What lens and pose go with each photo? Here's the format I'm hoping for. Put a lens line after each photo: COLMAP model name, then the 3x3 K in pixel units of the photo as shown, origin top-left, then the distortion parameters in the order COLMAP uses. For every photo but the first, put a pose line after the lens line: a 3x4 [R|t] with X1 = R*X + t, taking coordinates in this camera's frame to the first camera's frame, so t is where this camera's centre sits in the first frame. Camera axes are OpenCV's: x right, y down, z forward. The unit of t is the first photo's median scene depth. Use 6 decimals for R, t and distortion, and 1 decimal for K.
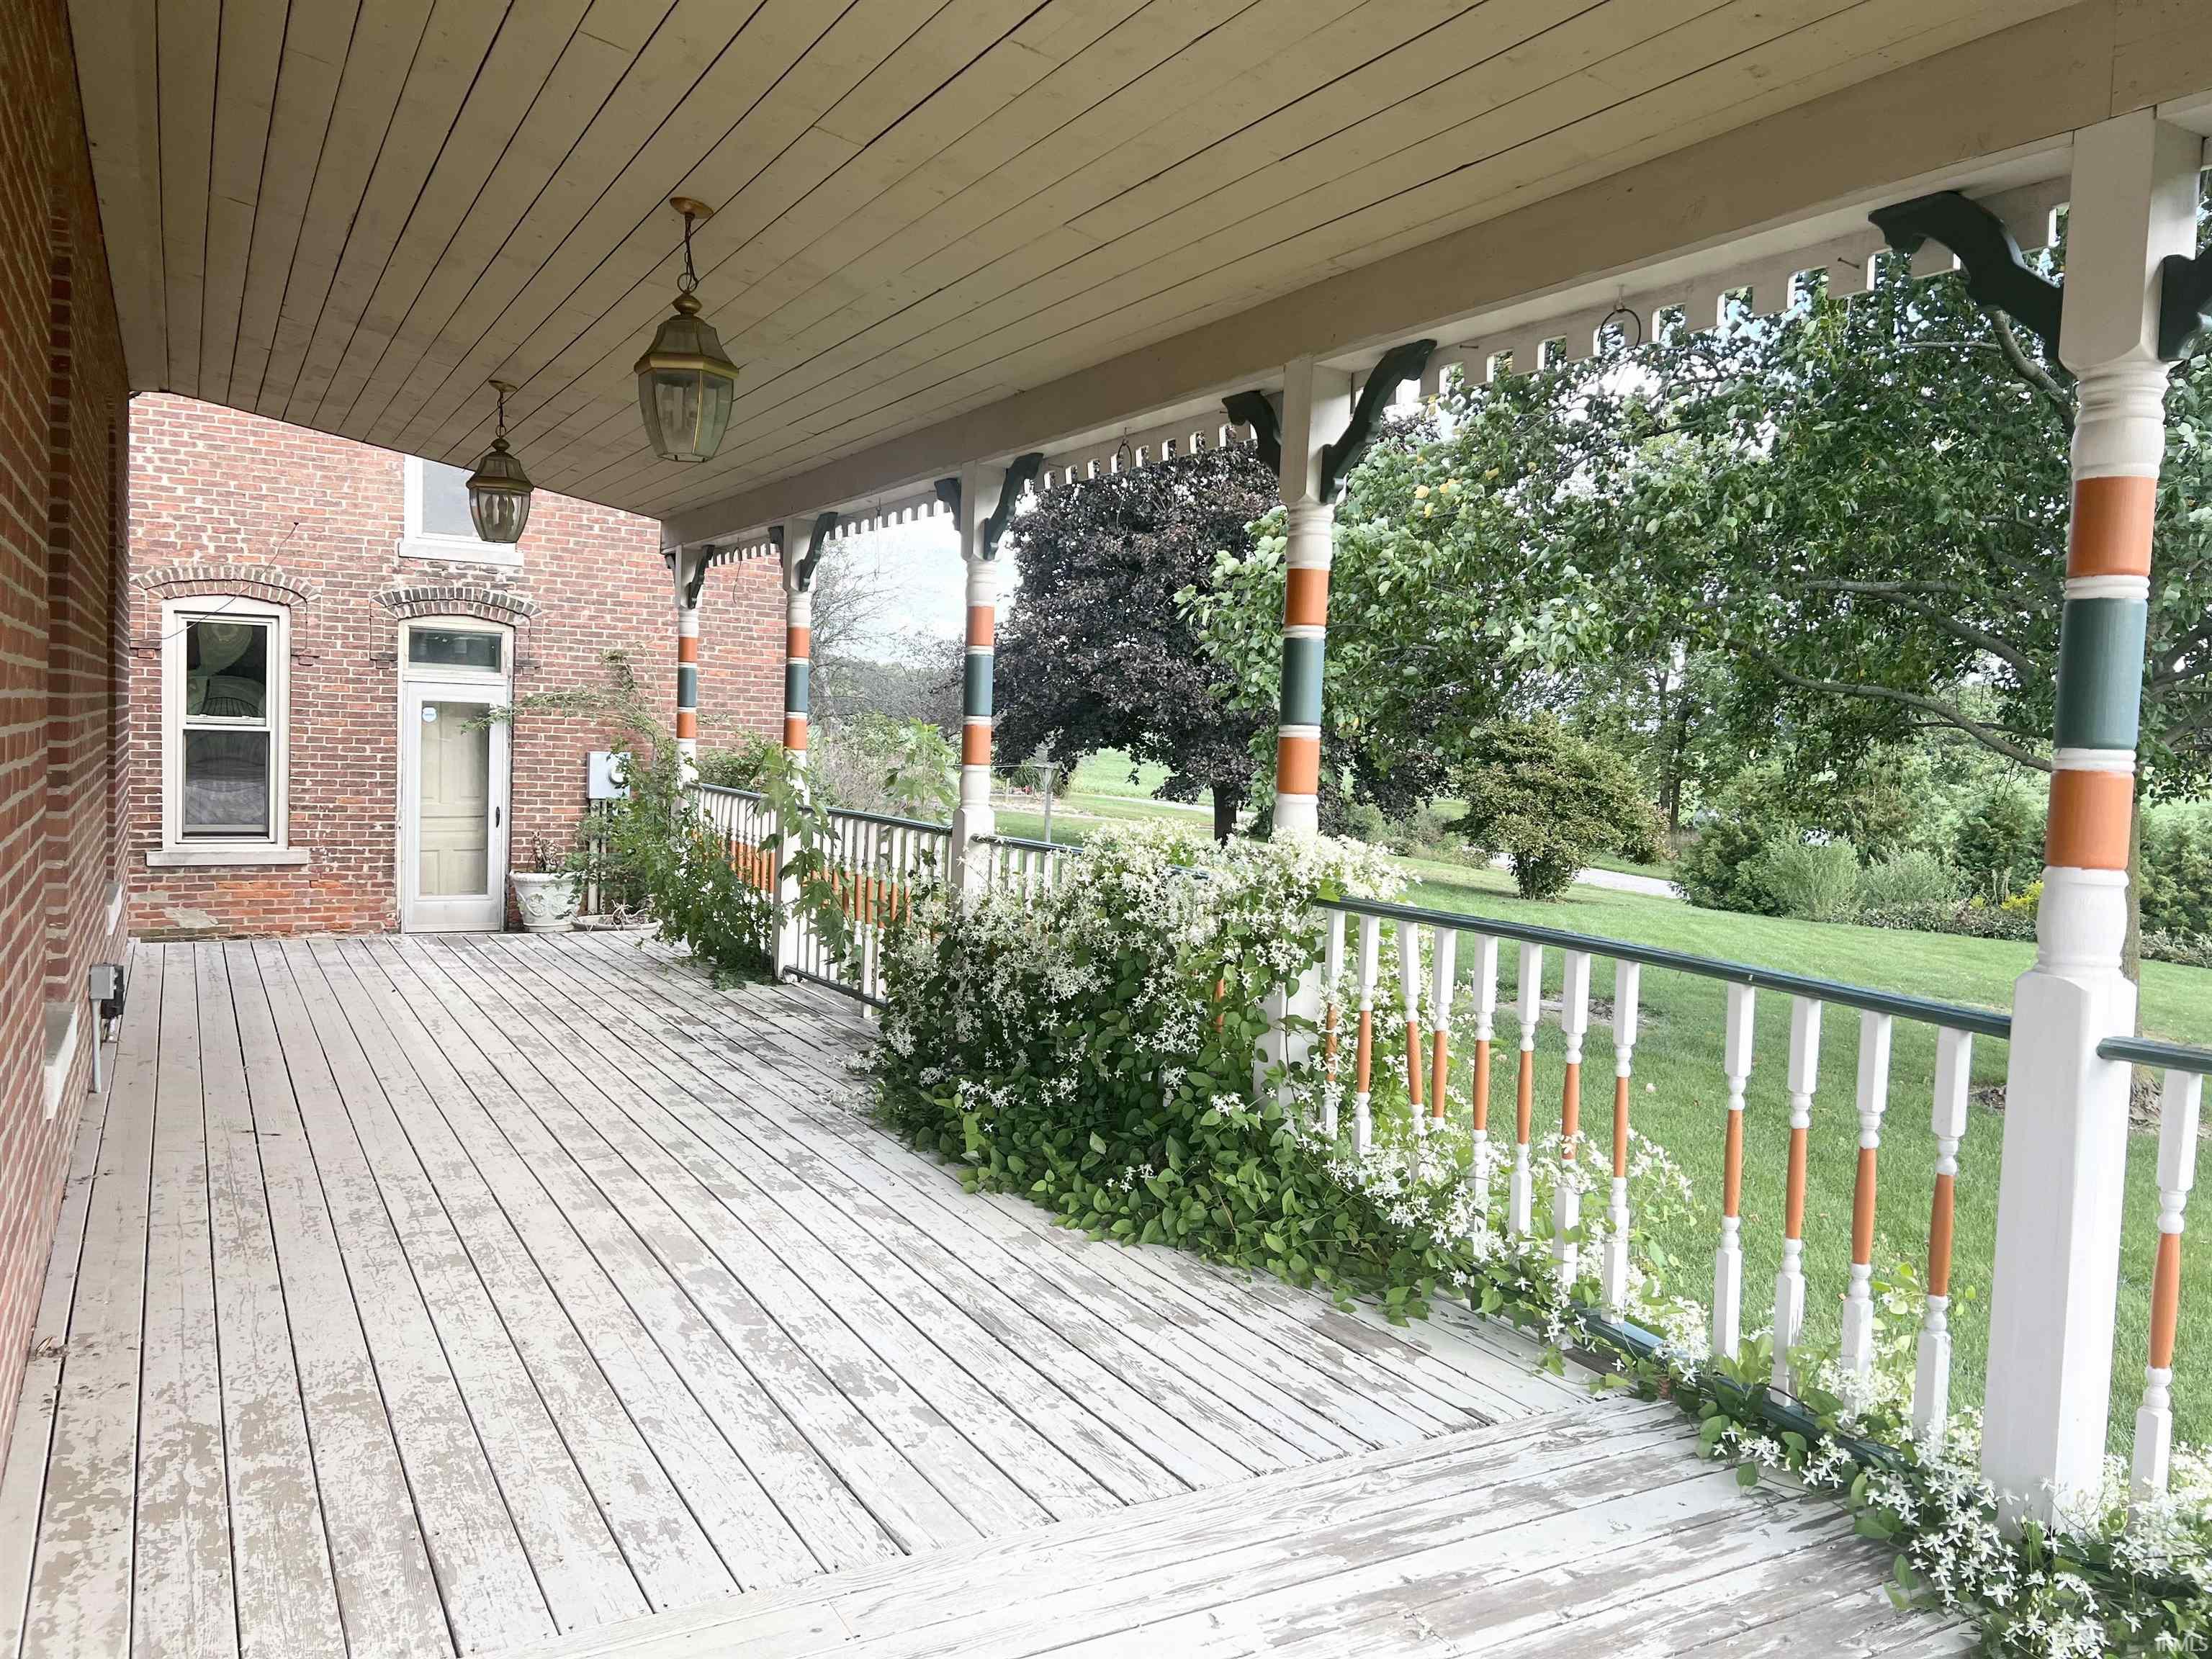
lens RADIAL K [[1686.6, 0, 1107.0], [0, 1686.6, 827.2], [0, 0, 1]] dist [0.029858, -0.005593]
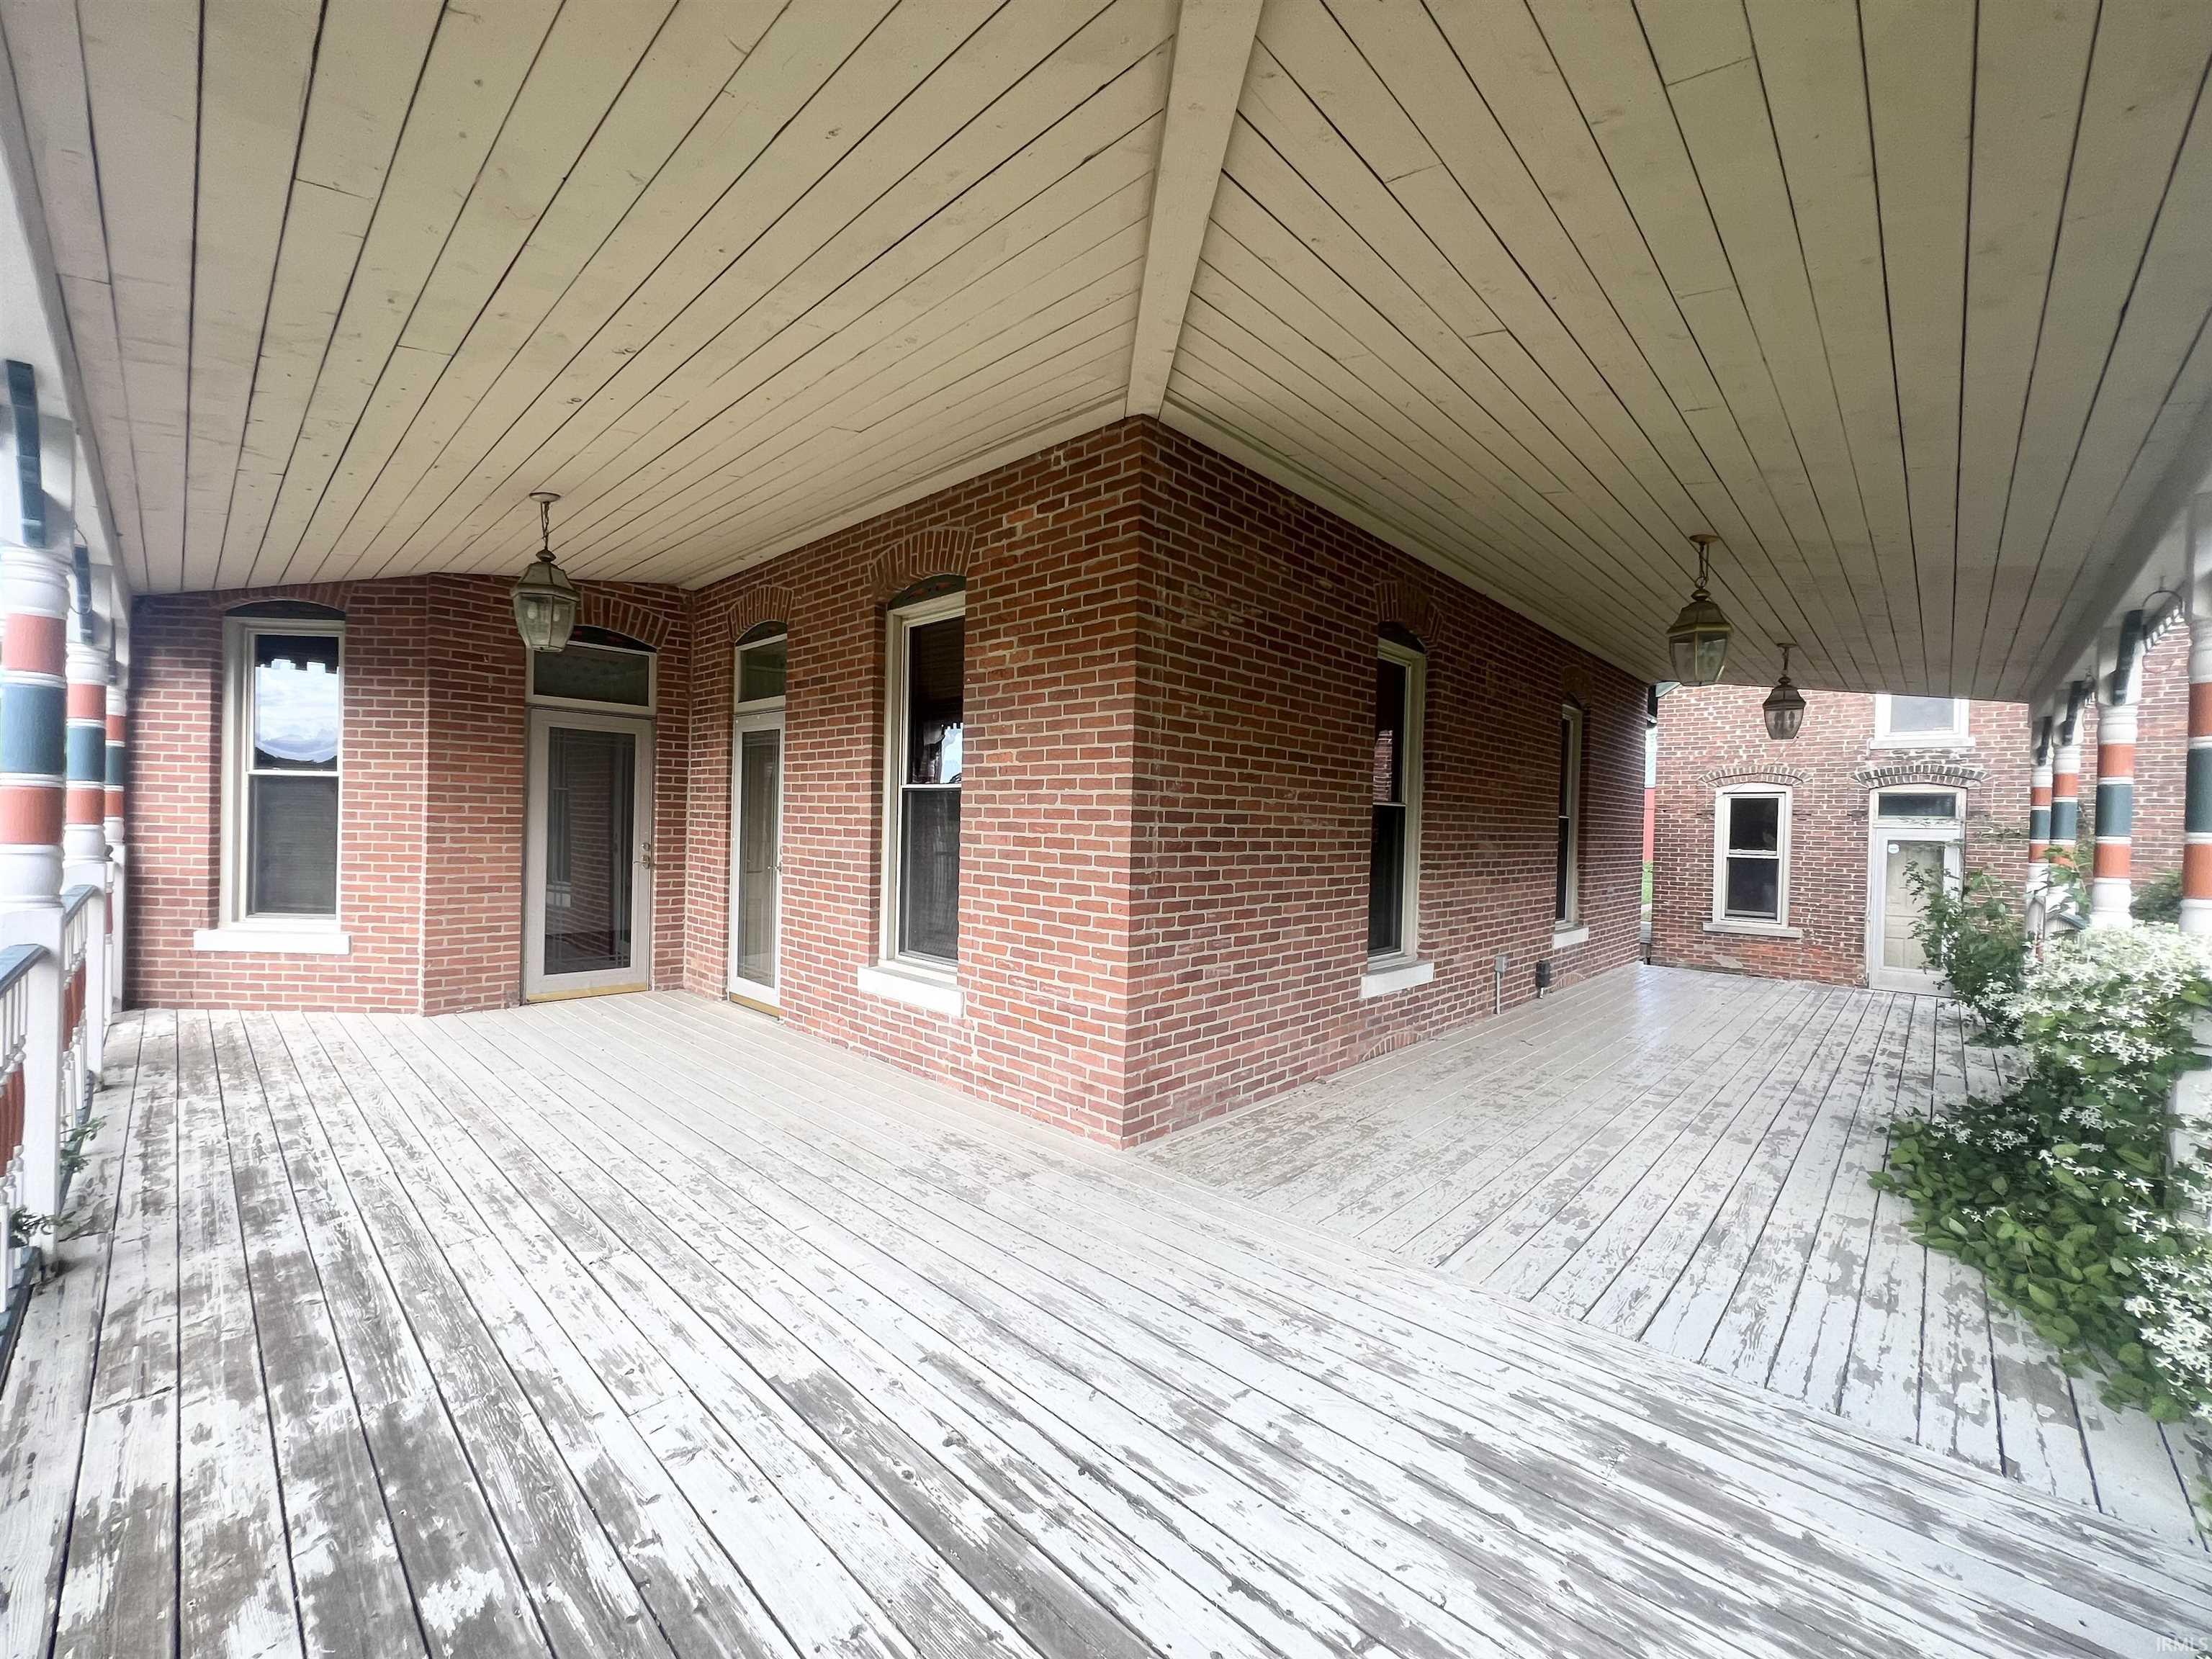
lens RADIAL K [[892.0, 0, 1093.0], [0, 892.0, 836.5], [0, 0, 1]] dist [0.000546, -0.000001]
pose [[0.285704, -0.017364, -0.958161, 0.413013], [-0.068388, 0.996917, -0.038459, 0.008221], [0.955875, 0.076514, 0.283636, 0.178273]]
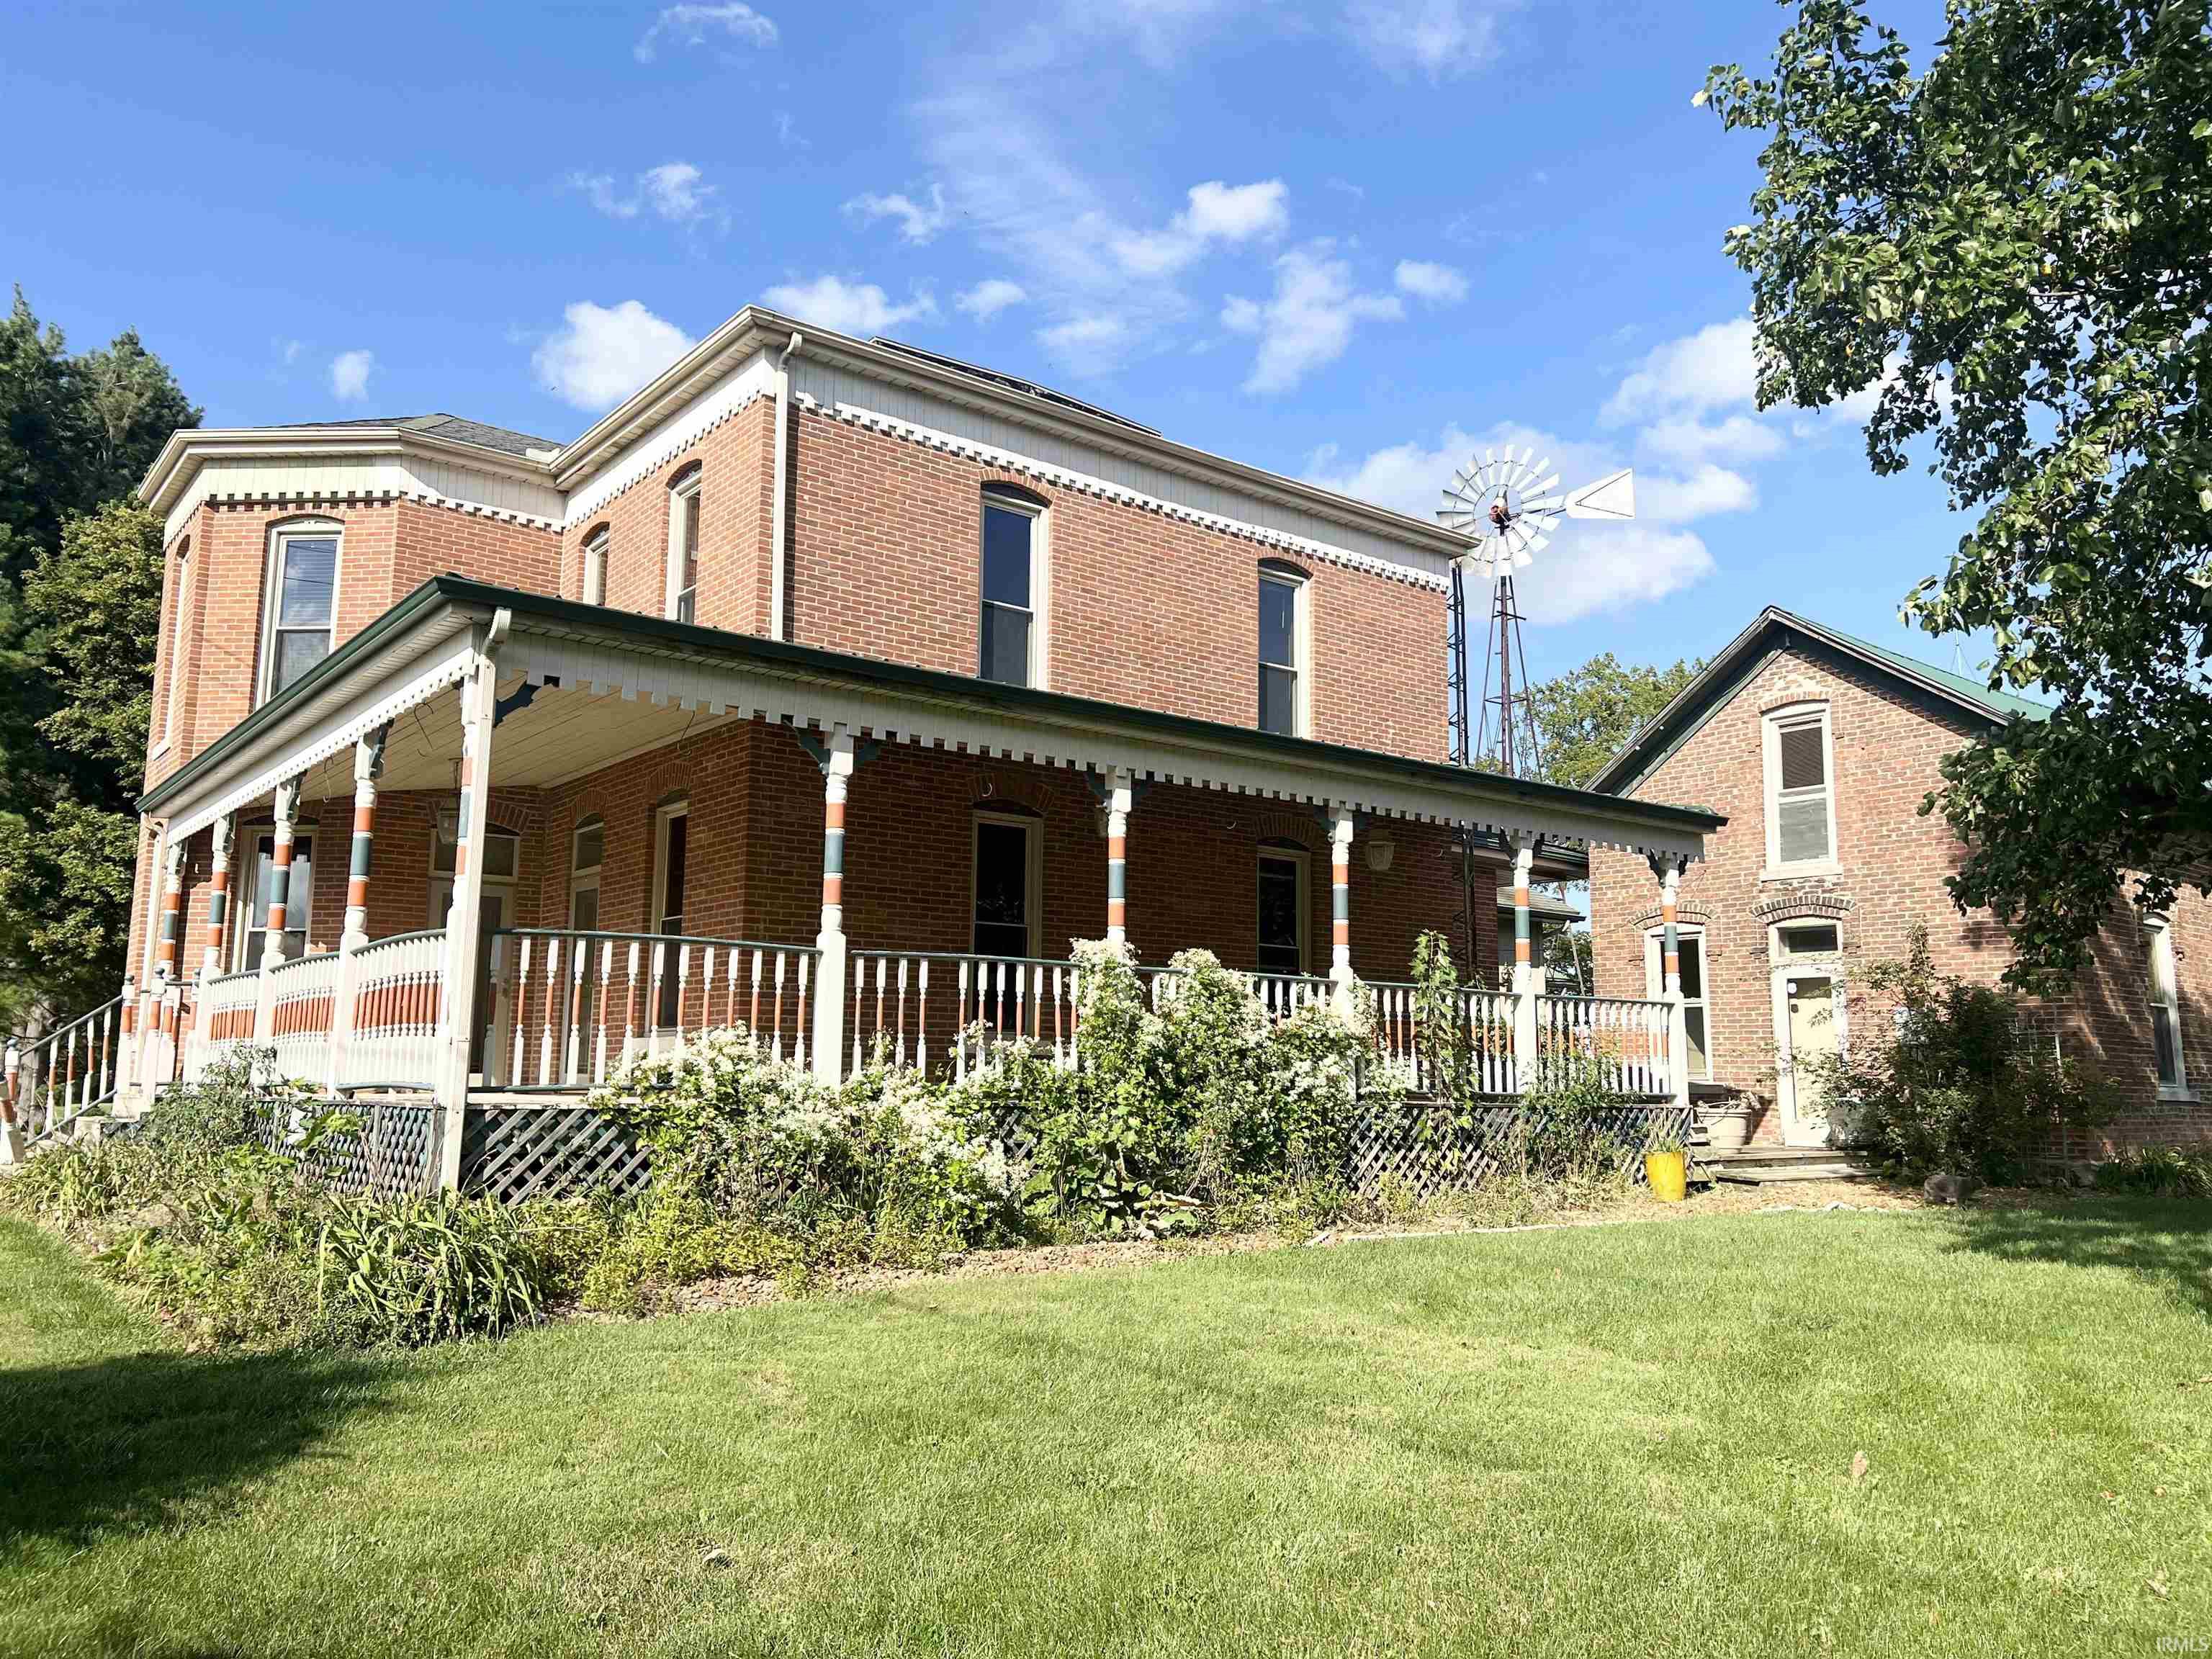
lens RADIAL K [[1686.6, 0, 1110.4], [0, 1686.6, 829.0], [0, 0, 1]] dist [0.029858, -0.005593]
pose [[0.147264, -0.185105, -0.971622, 2.221021], [-0.058950, 0.978943, -0.195435, 0.276370], [0.987339, 0.086057, 0.133251, 0.580358]]
